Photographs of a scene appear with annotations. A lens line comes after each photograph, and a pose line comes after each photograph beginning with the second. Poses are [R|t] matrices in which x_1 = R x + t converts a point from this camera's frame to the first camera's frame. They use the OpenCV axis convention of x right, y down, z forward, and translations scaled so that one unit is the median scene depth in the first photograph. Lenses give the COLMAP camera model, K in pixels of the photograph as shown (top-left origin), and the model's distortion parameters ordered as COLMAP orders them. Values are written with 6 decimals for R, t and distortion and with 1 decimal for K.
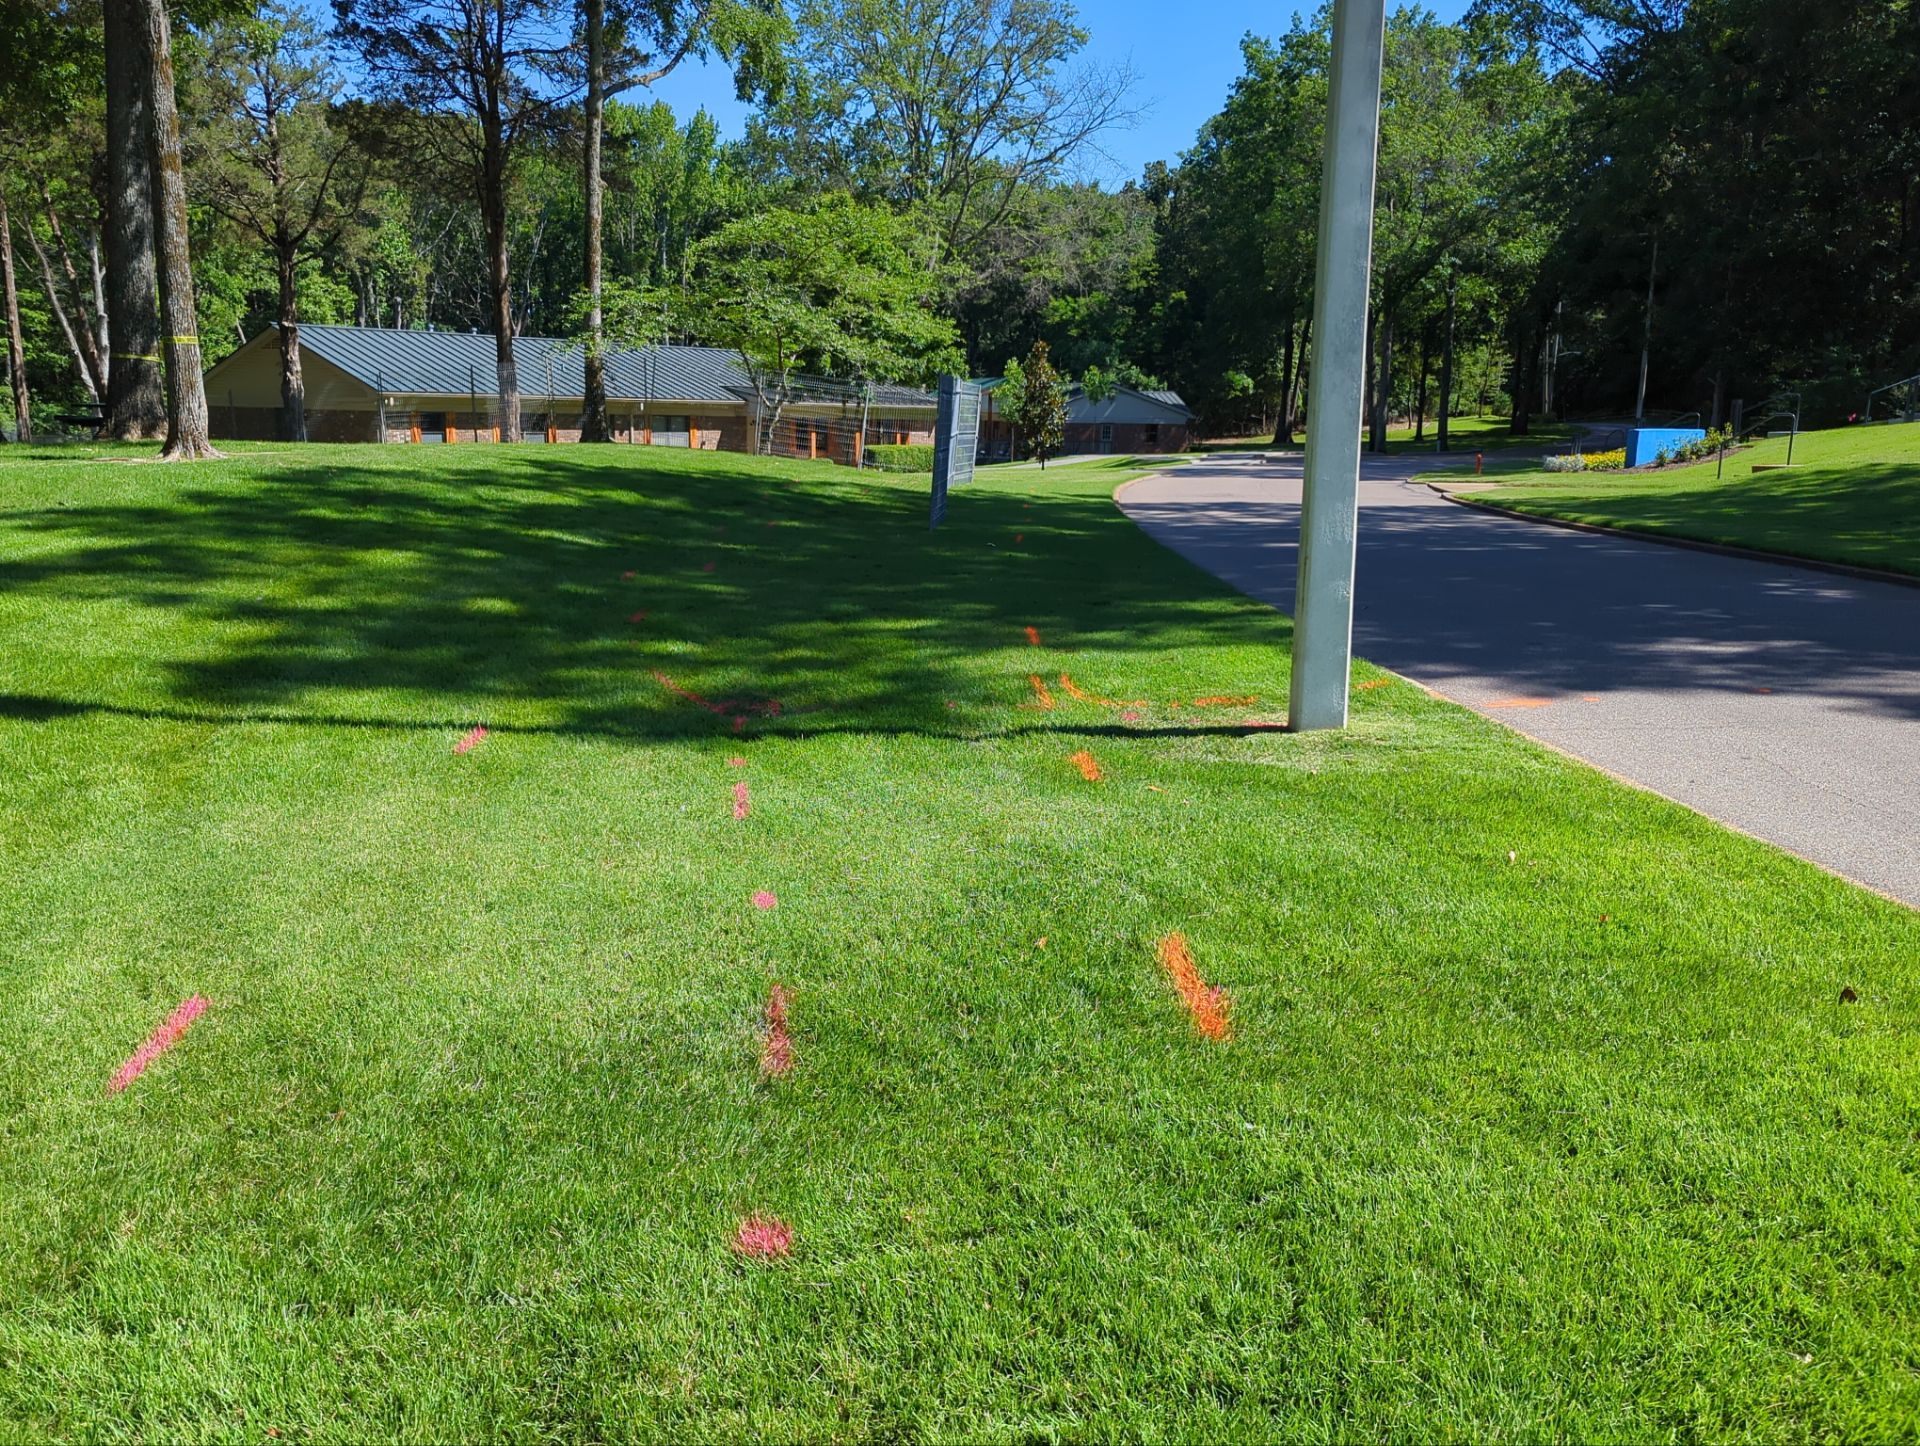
lens RADIAL K [[1561.8, 0, 955.2], [0, 1561.8, 714.9], [0, 0, 1]] dist [0.061207, -0.054757]
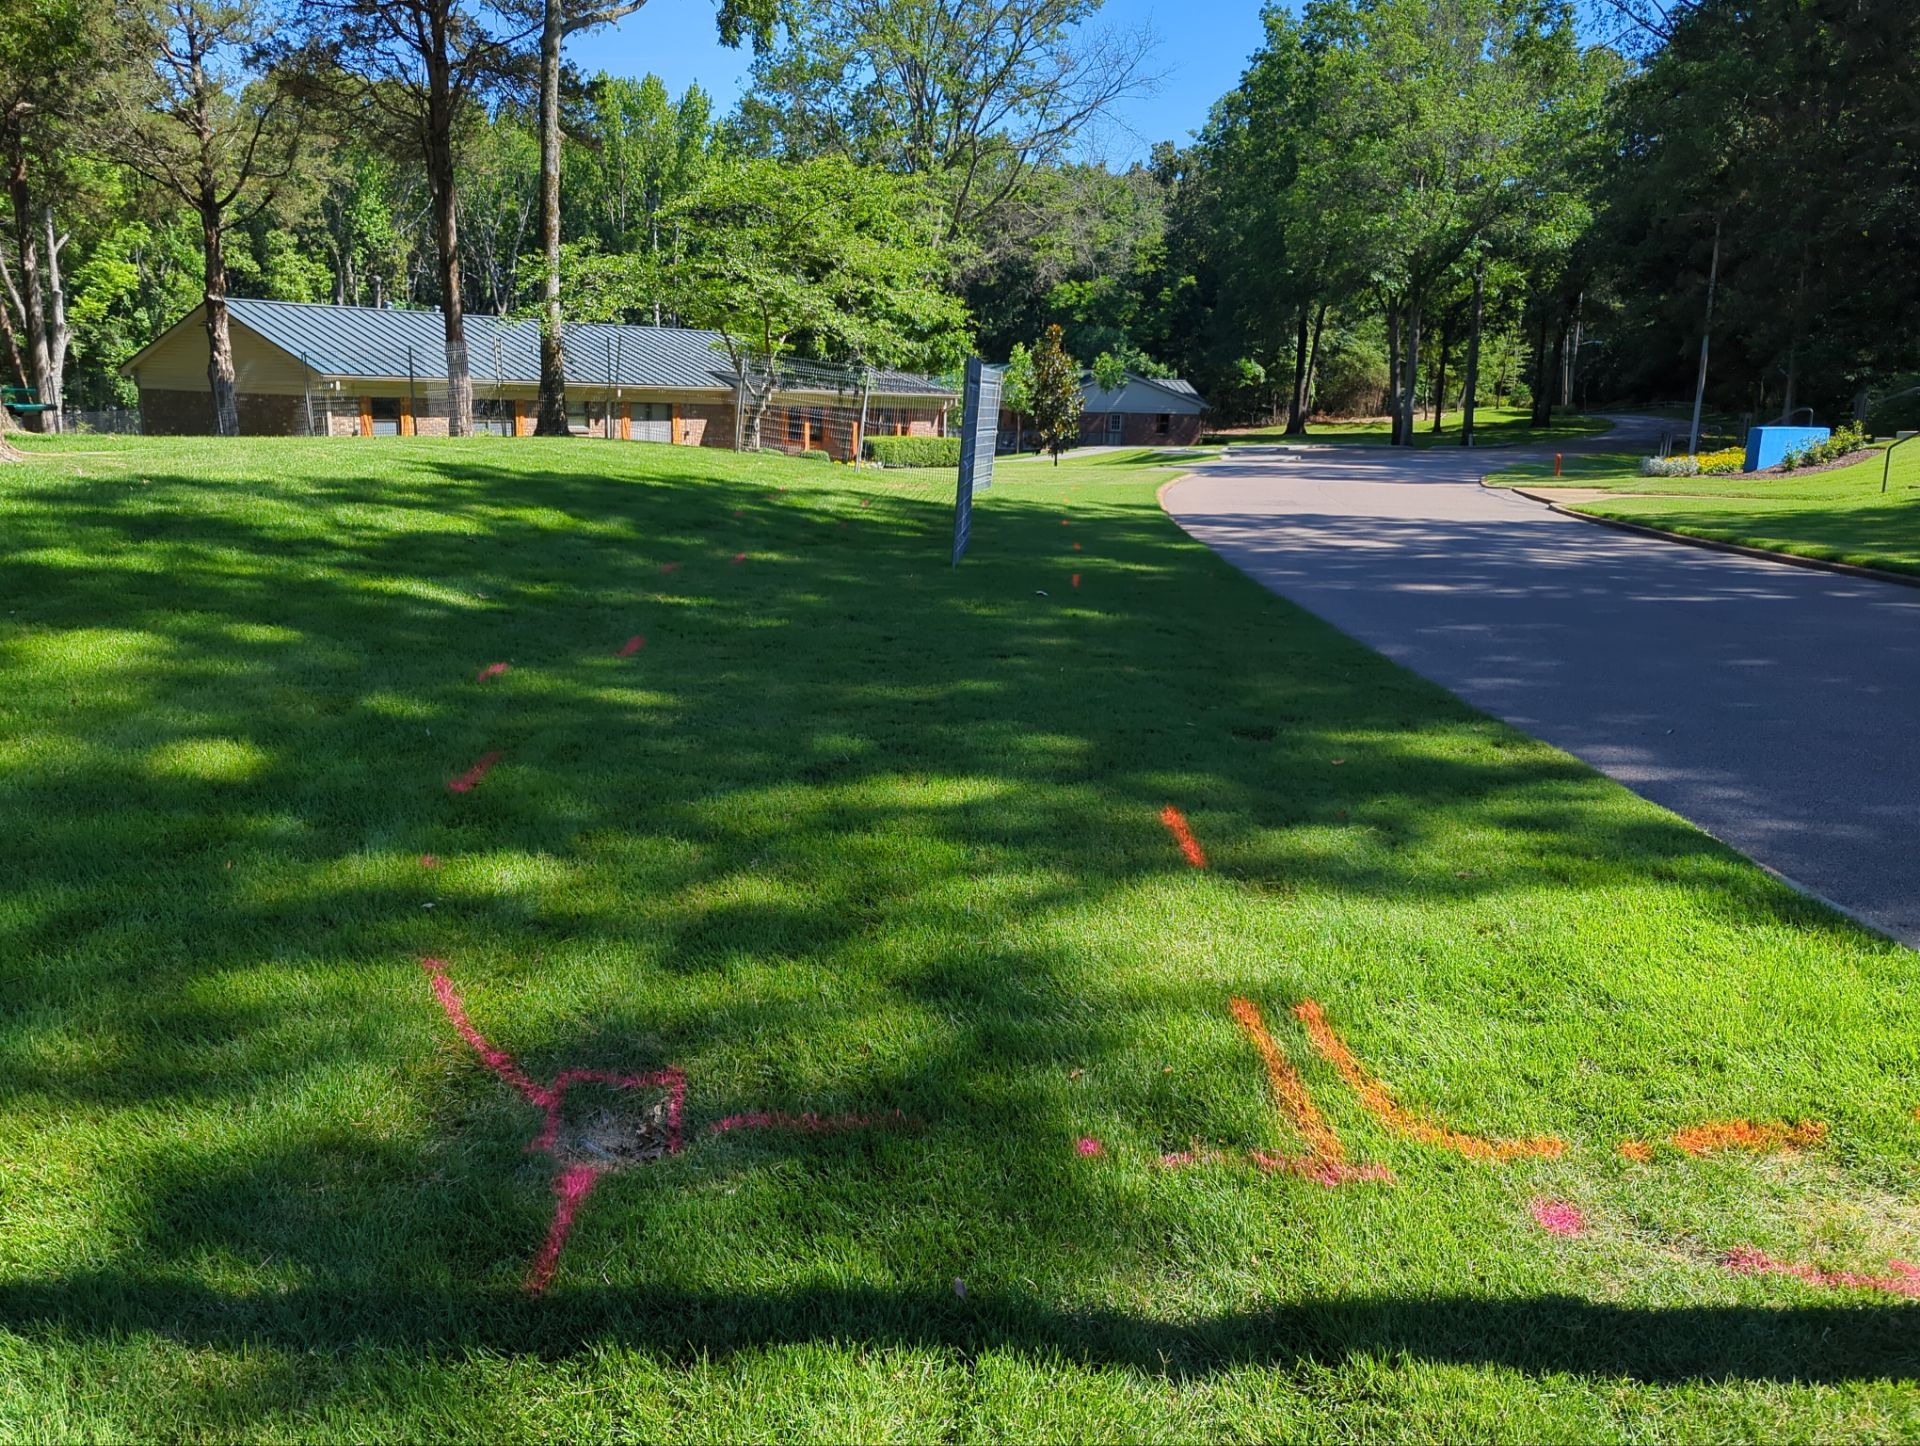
lens RADIAL K [[1561.8, 0, 954.9], [0, 1561.8, 715.4], [0, 0, 1]] dist [0.061207, -0.054757]
pose [[0.999979, 0.005818, 0.002856, -0.007188], [-0.005842, 0.999947, 0.008466, -0.022220], [-0.002807, -0.008483, 0.999960, 0.105587]]
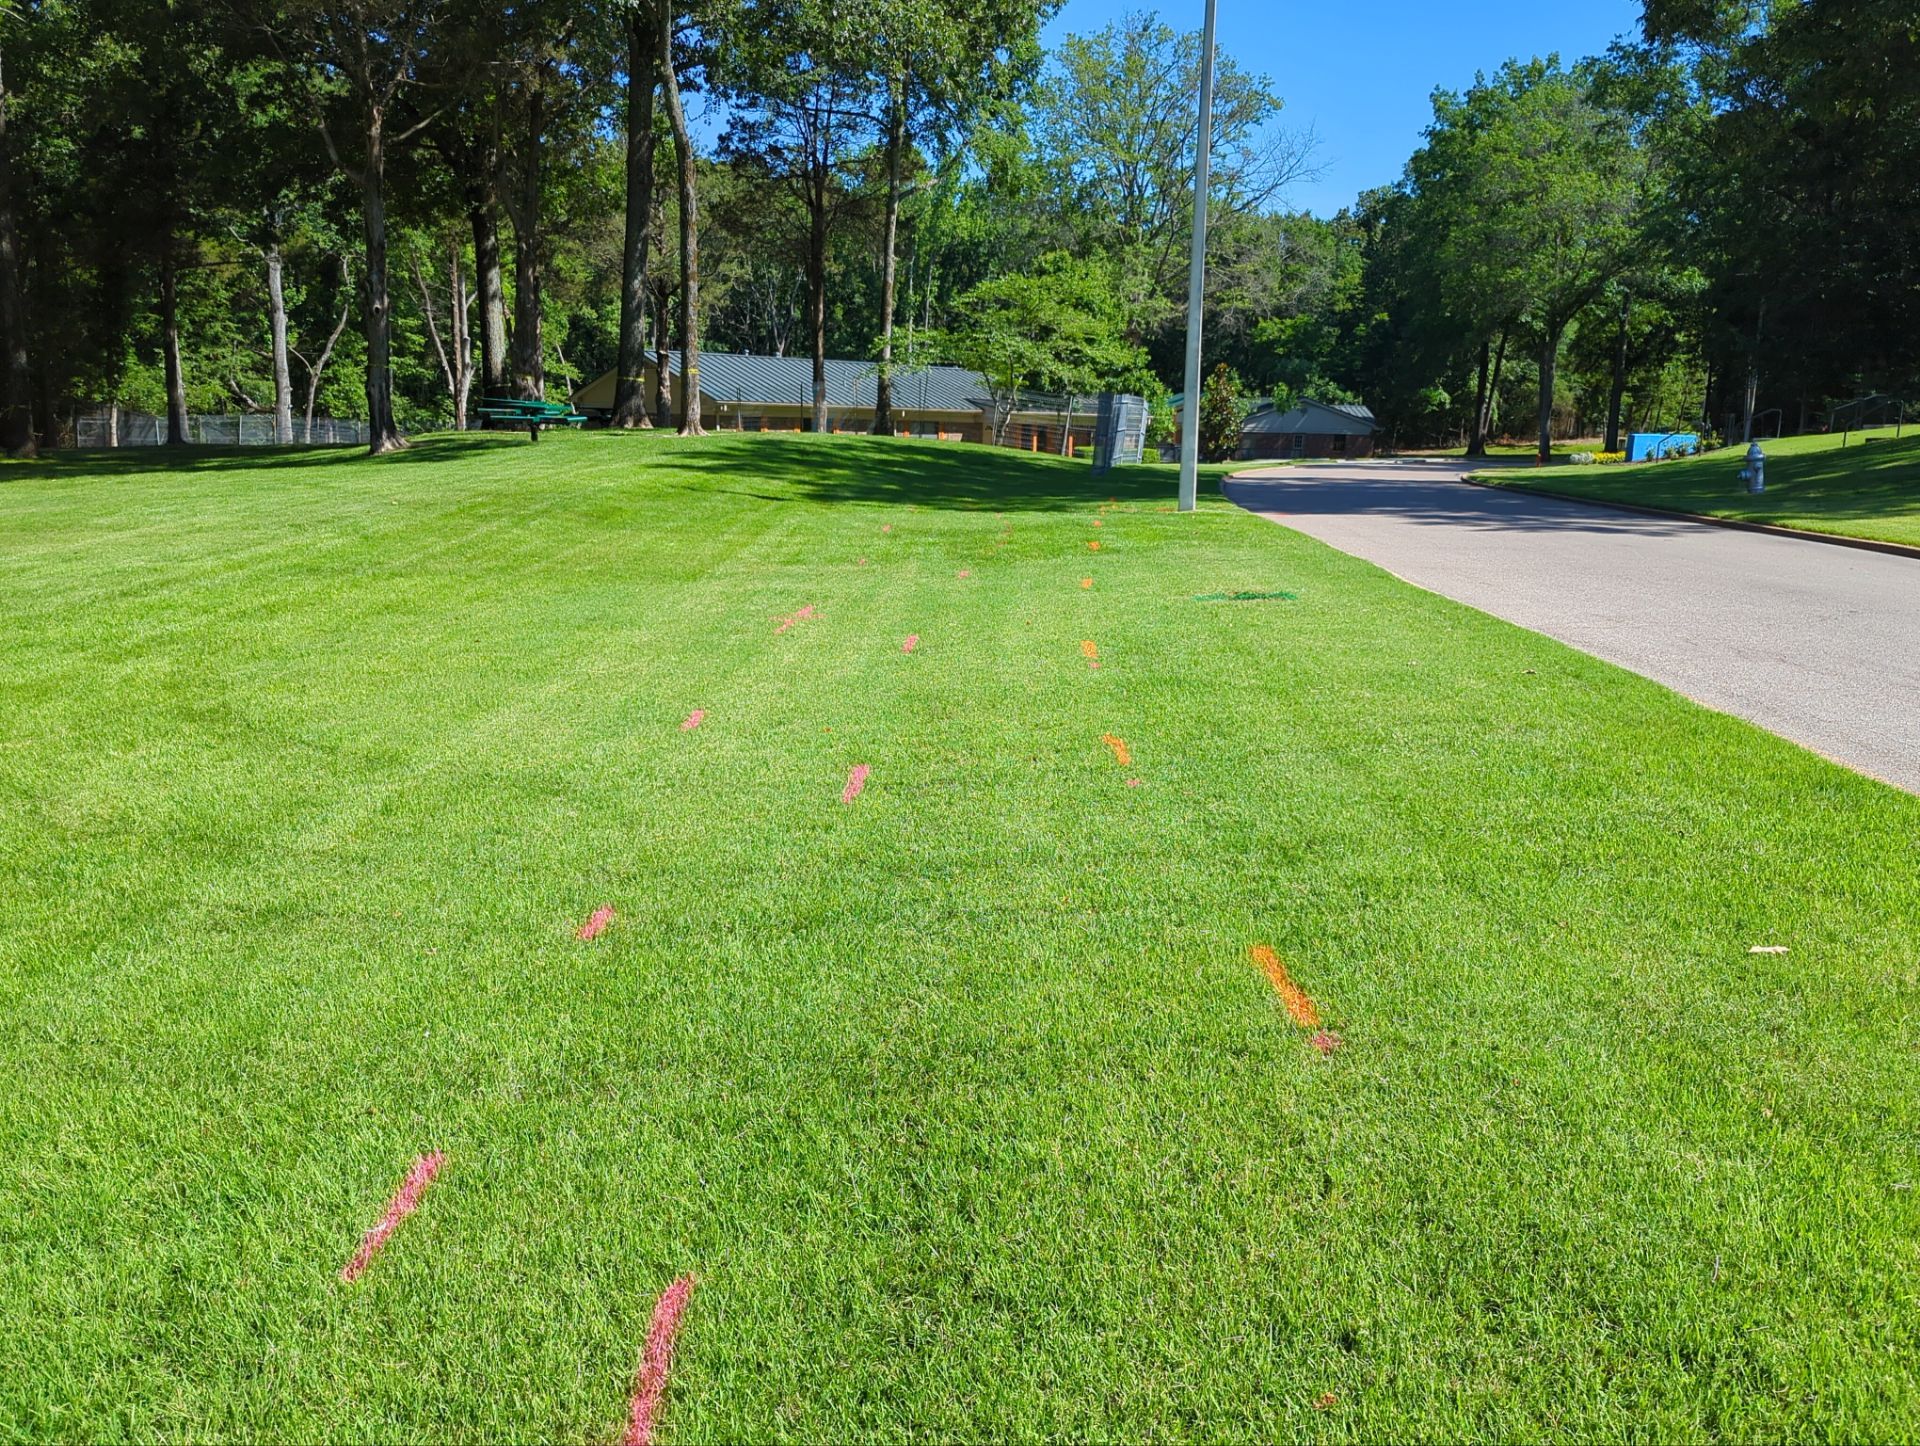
lens RADIAL K [[1561.8, 0, 963.4], [0, 1561.8, 712.9], [0, 0, 1]] dist [0.061207, -0.054757]
pose [[0.990548, 0.034448, -0.132768, 0.036066], [-0.035702, 0.999337, -0.007073, 0.071115], [0.132436, 0.011747, 0.991122, -0.335130]]
